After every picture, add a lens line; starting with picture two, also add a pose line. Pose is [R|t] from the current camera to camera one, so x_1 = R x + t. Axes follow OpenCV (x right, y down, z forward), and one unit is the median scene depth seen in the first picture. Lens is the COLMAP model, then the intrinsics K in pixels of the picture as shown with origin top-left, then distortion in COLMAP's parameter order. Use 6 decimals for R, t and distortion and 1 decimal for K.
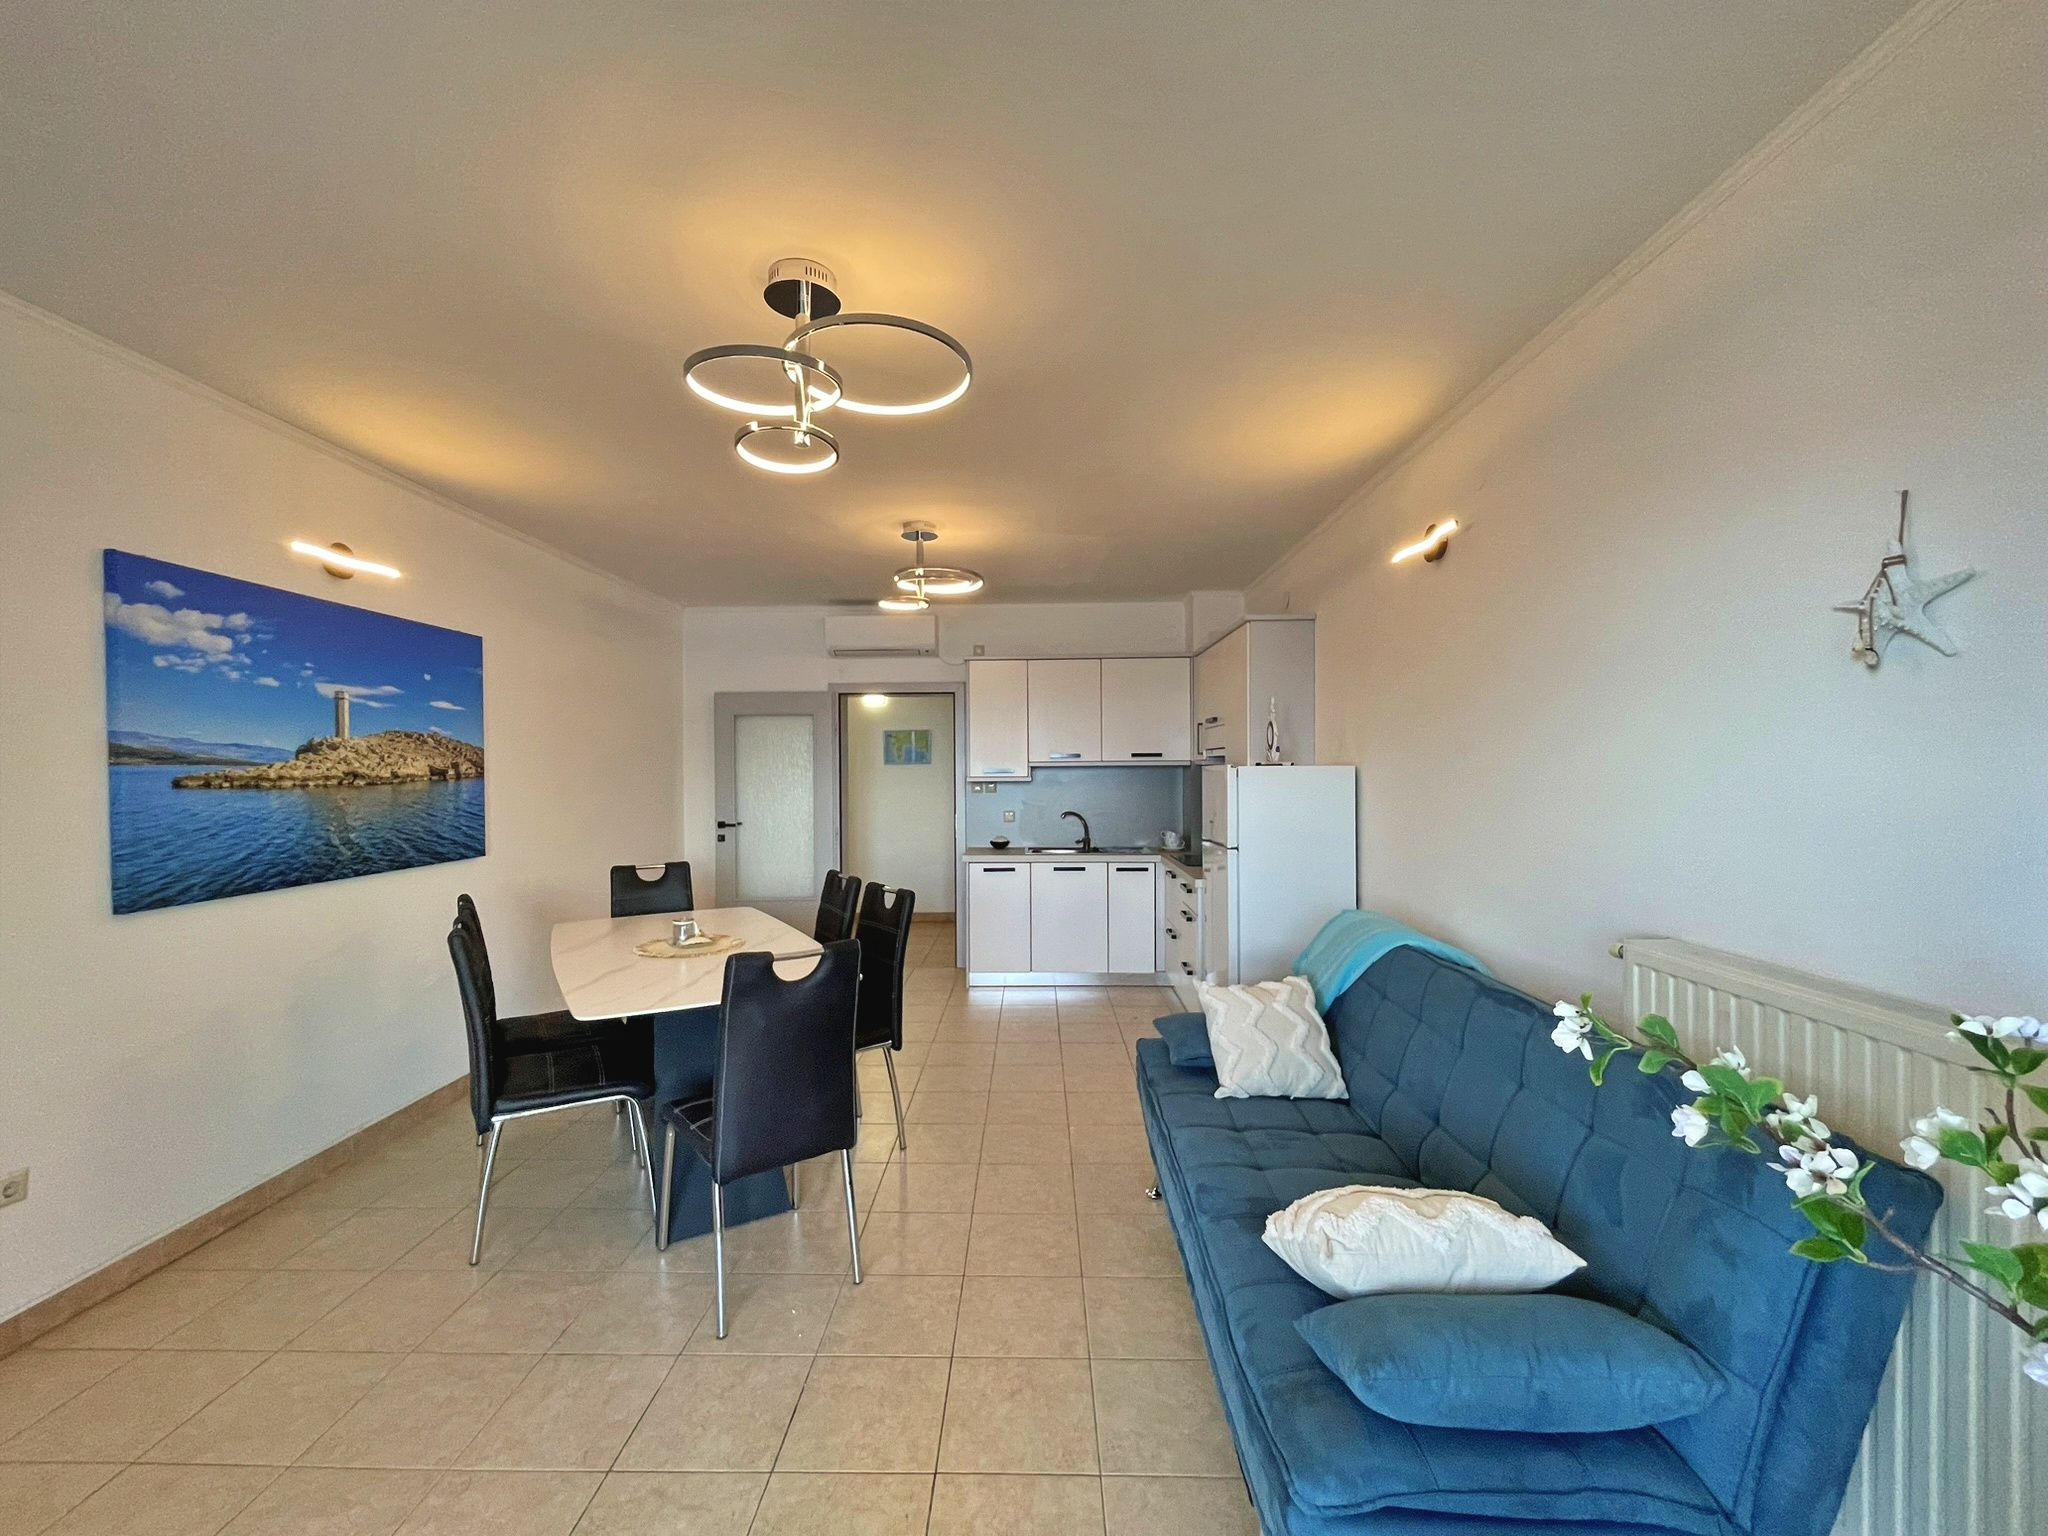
lens RADIAL K [[836.5, 0, 1008.3], [0, 836.5, 775.9], [0, 0, 1]] dist [0.001091, -0.000995]
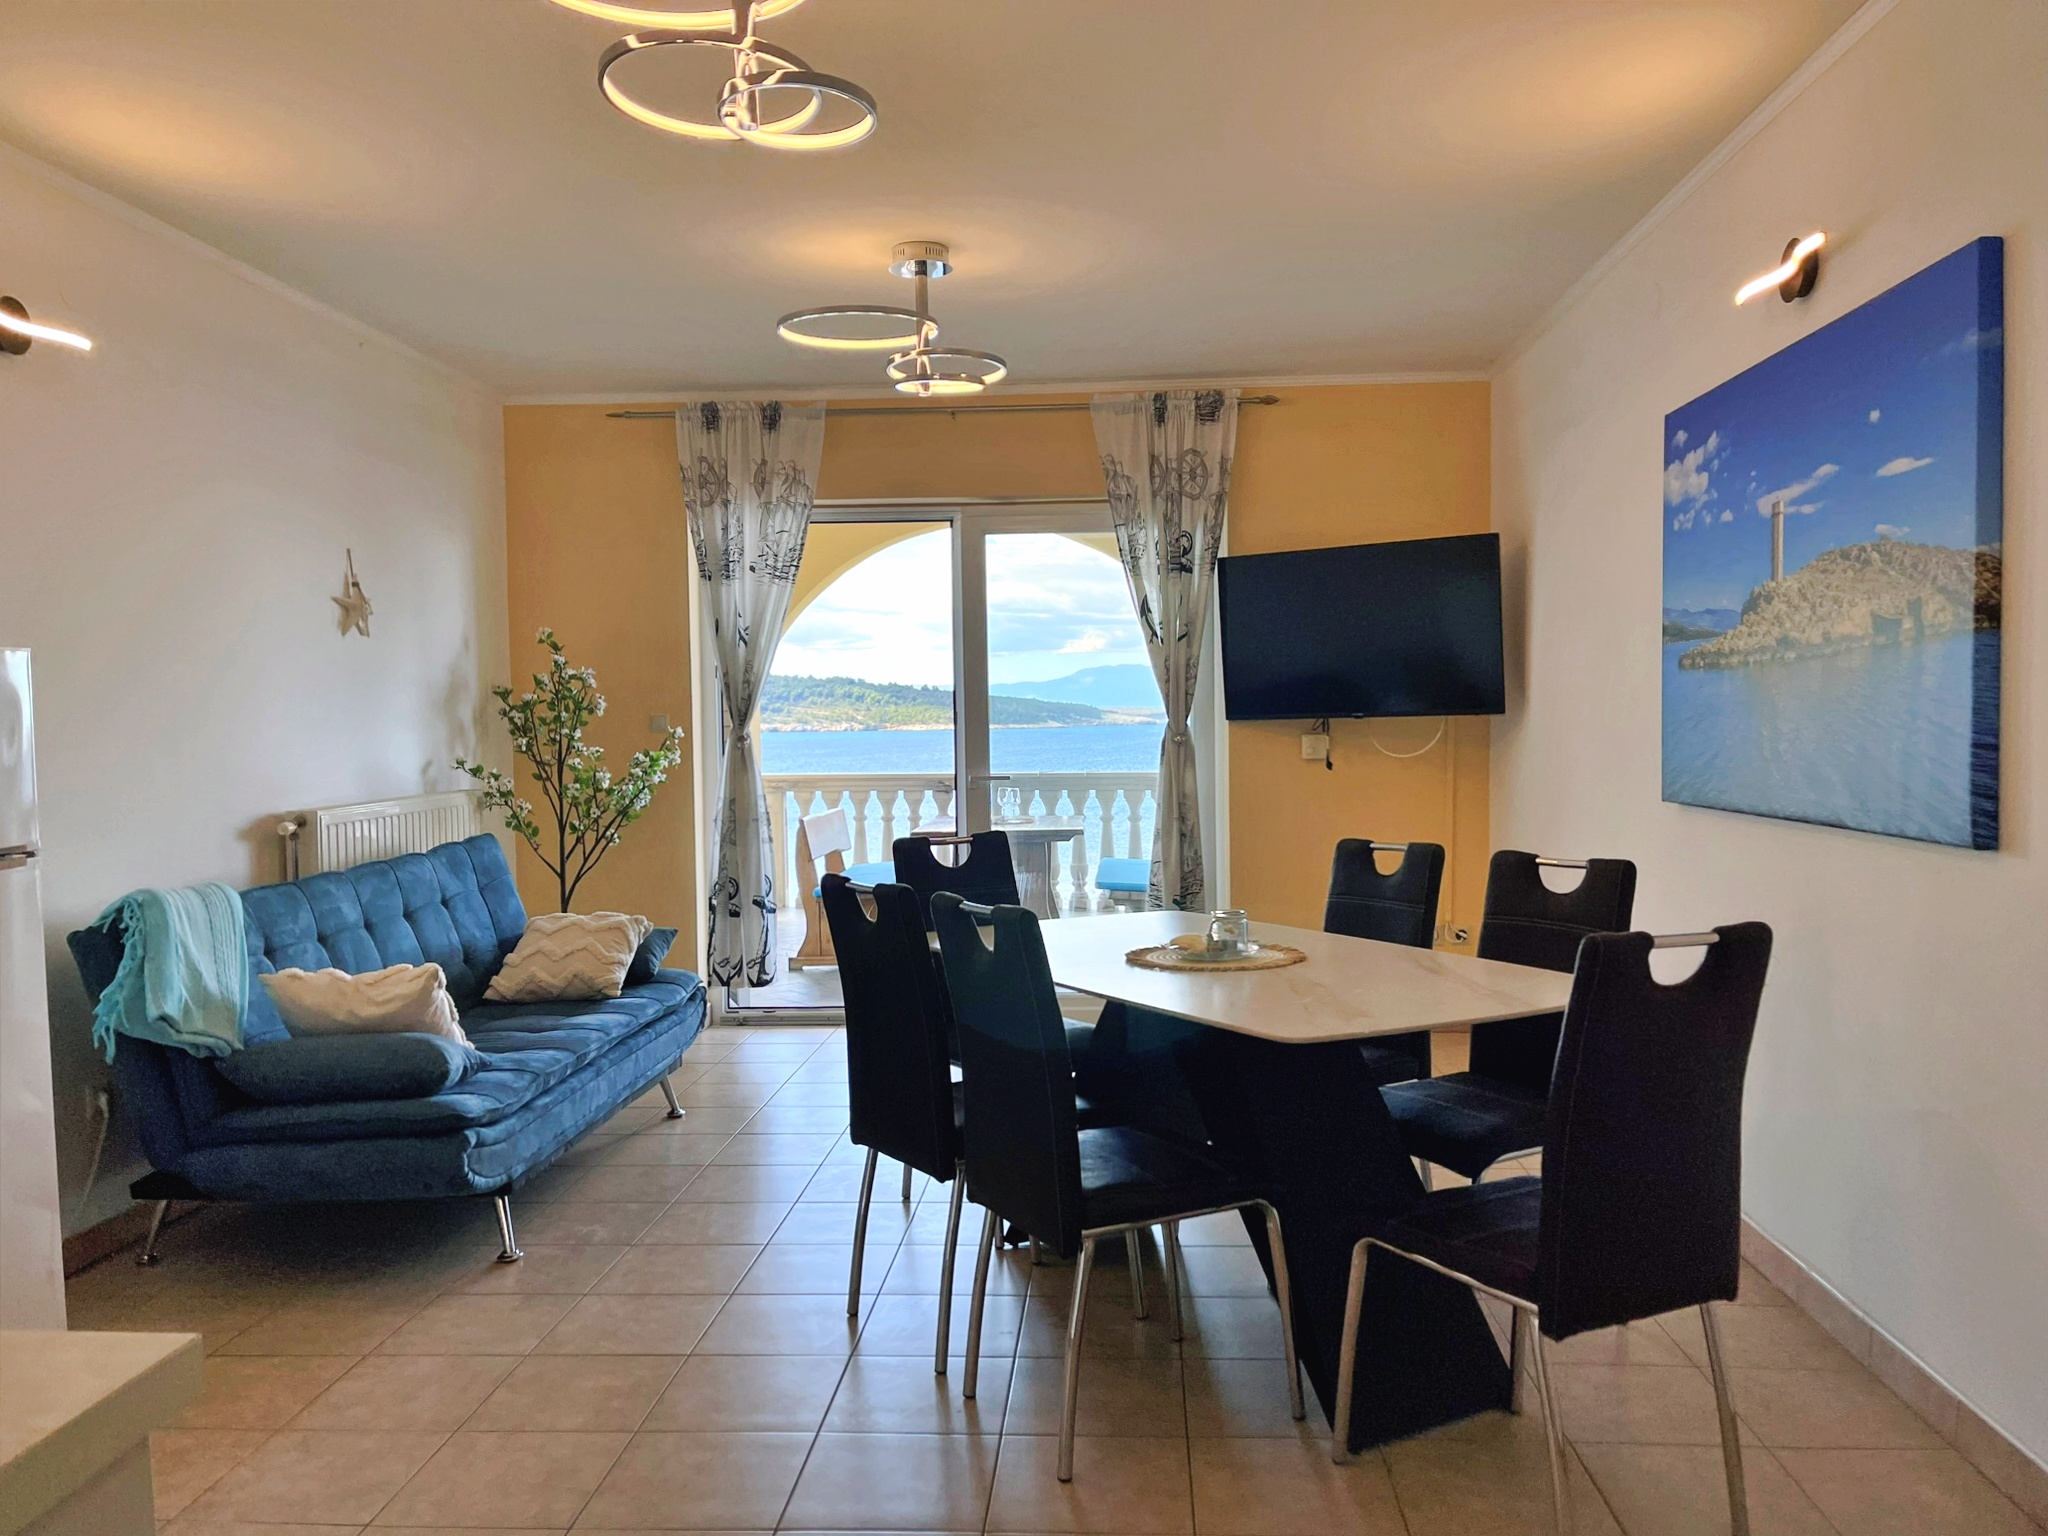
lens RADIAL K [[1577.1, 0, 1034.3], [0, 1577.1, 765.0], [0, 0, 1]] dist [0.064318, -0.048001]
pose [[-0.999581, 0.018791, 0.022028, -0.278651], [0.019614, 0.999095, 0.037738, 0.029882], [-0.021299, 0.038154, -0.999045, 2.017848]]
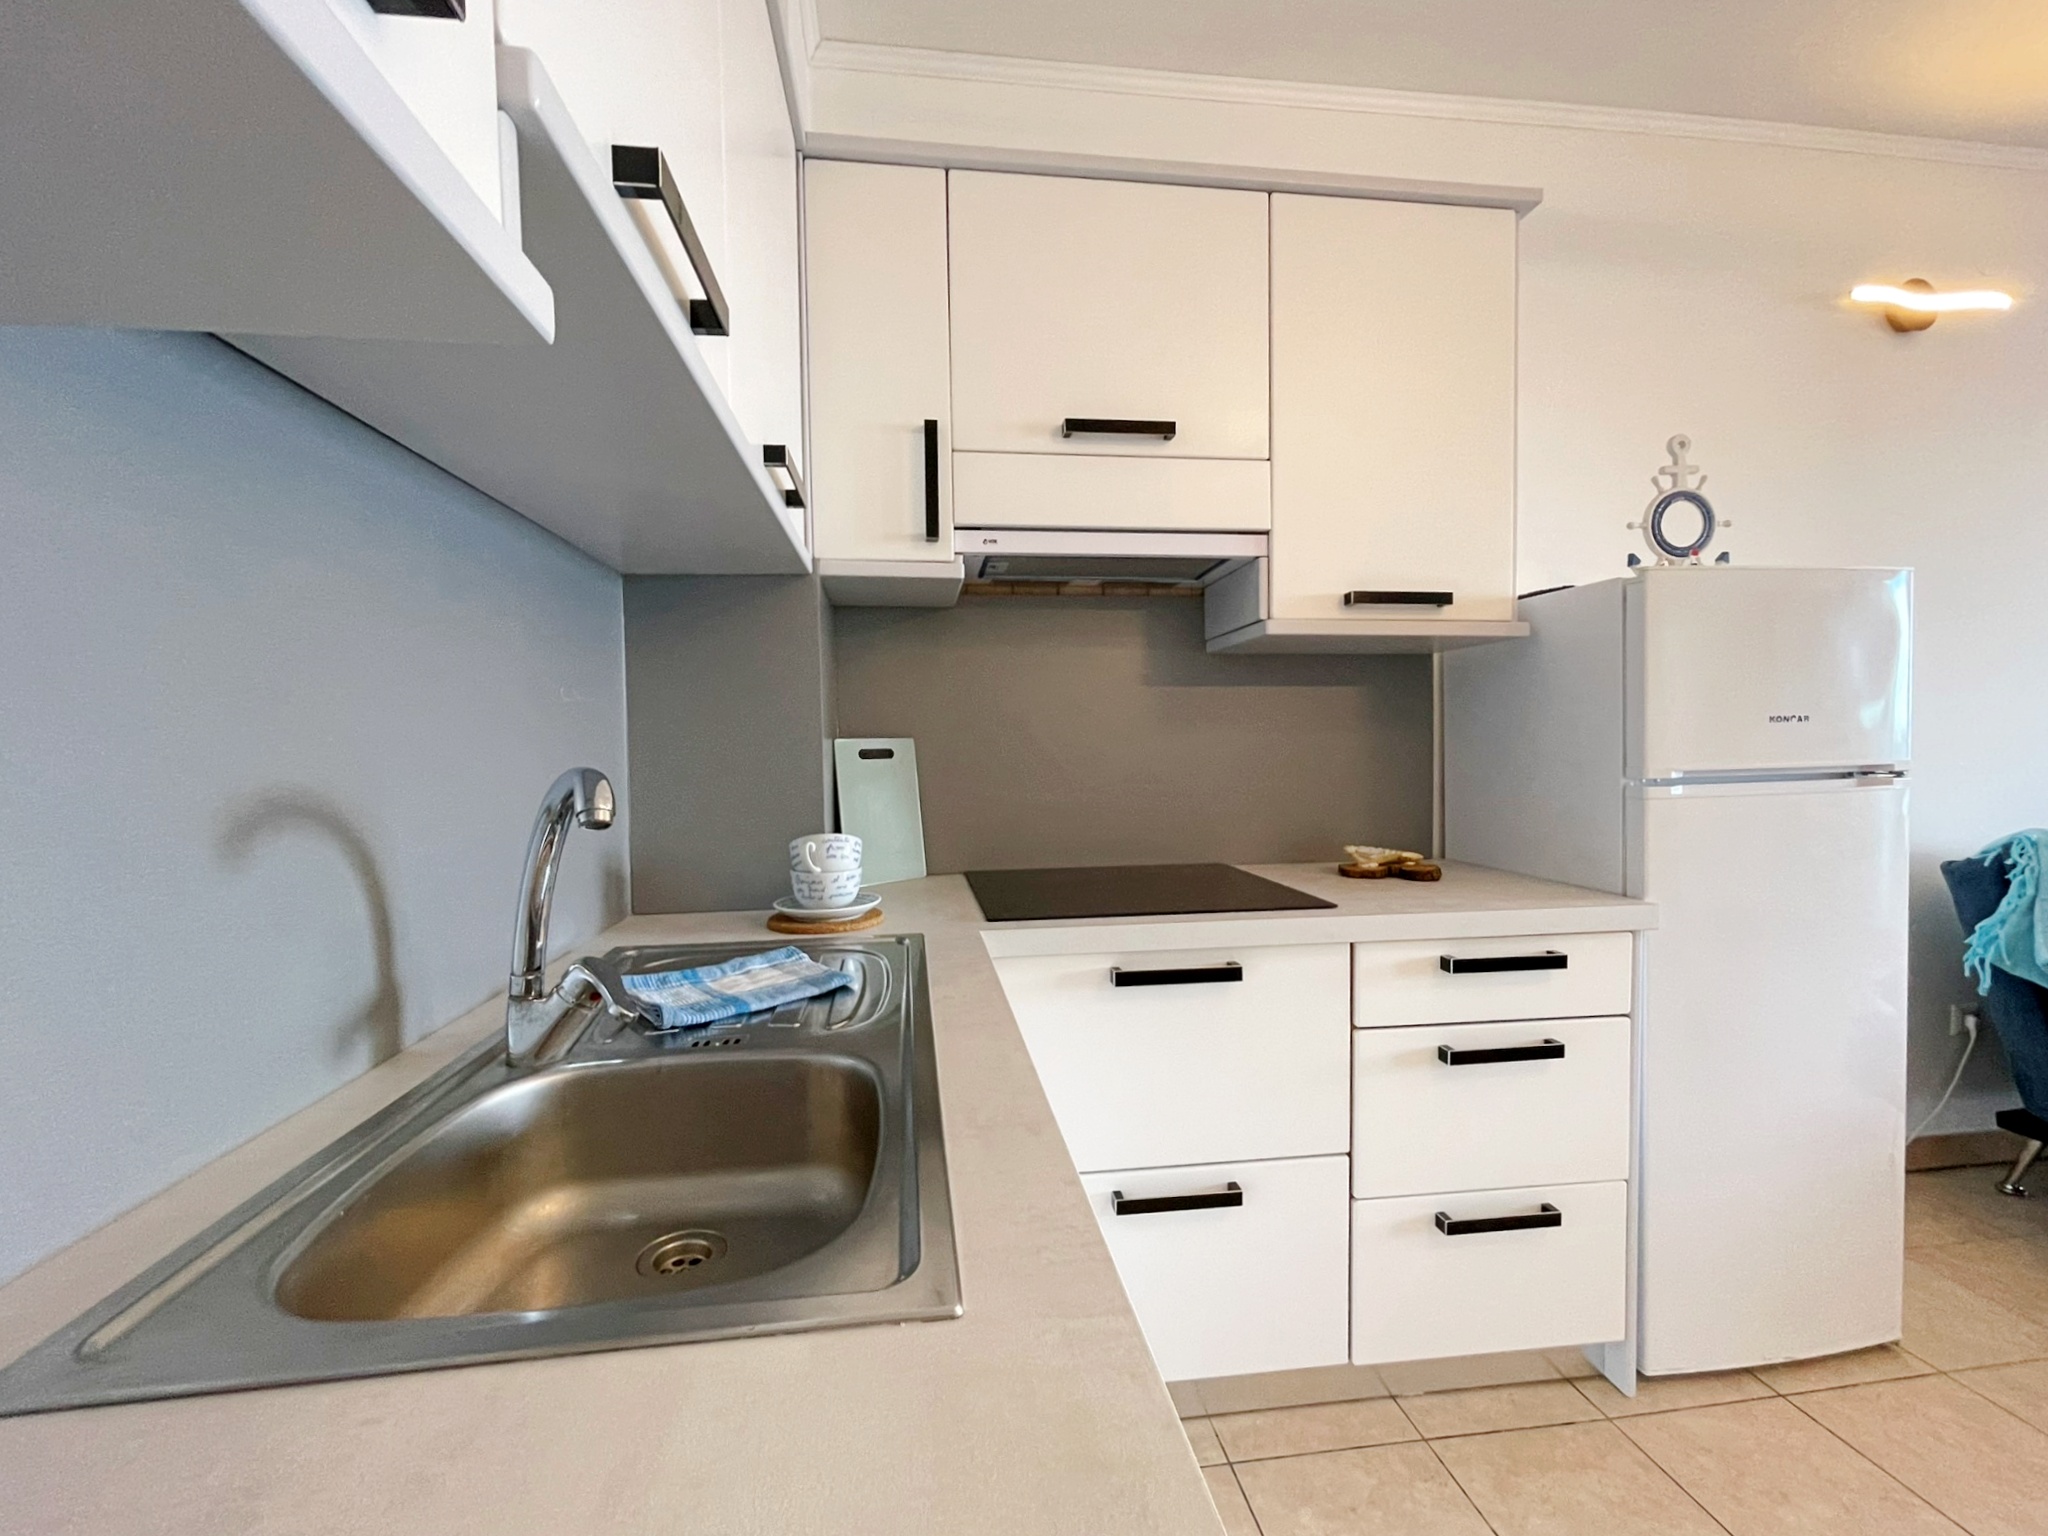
lens RADIAL K [[836.5, 0, 1018.5], [0, 836.5, 792.3], [0, 0, 1]] dist [0.001091, -0.000995]
pose [[-0.163010, -0.049148, 0.985400, -0.083832], [0.026057, 0.998196, 0.054096, 0.071993], [-0.986280, 0.034495, -0.161435, 1.706482]]
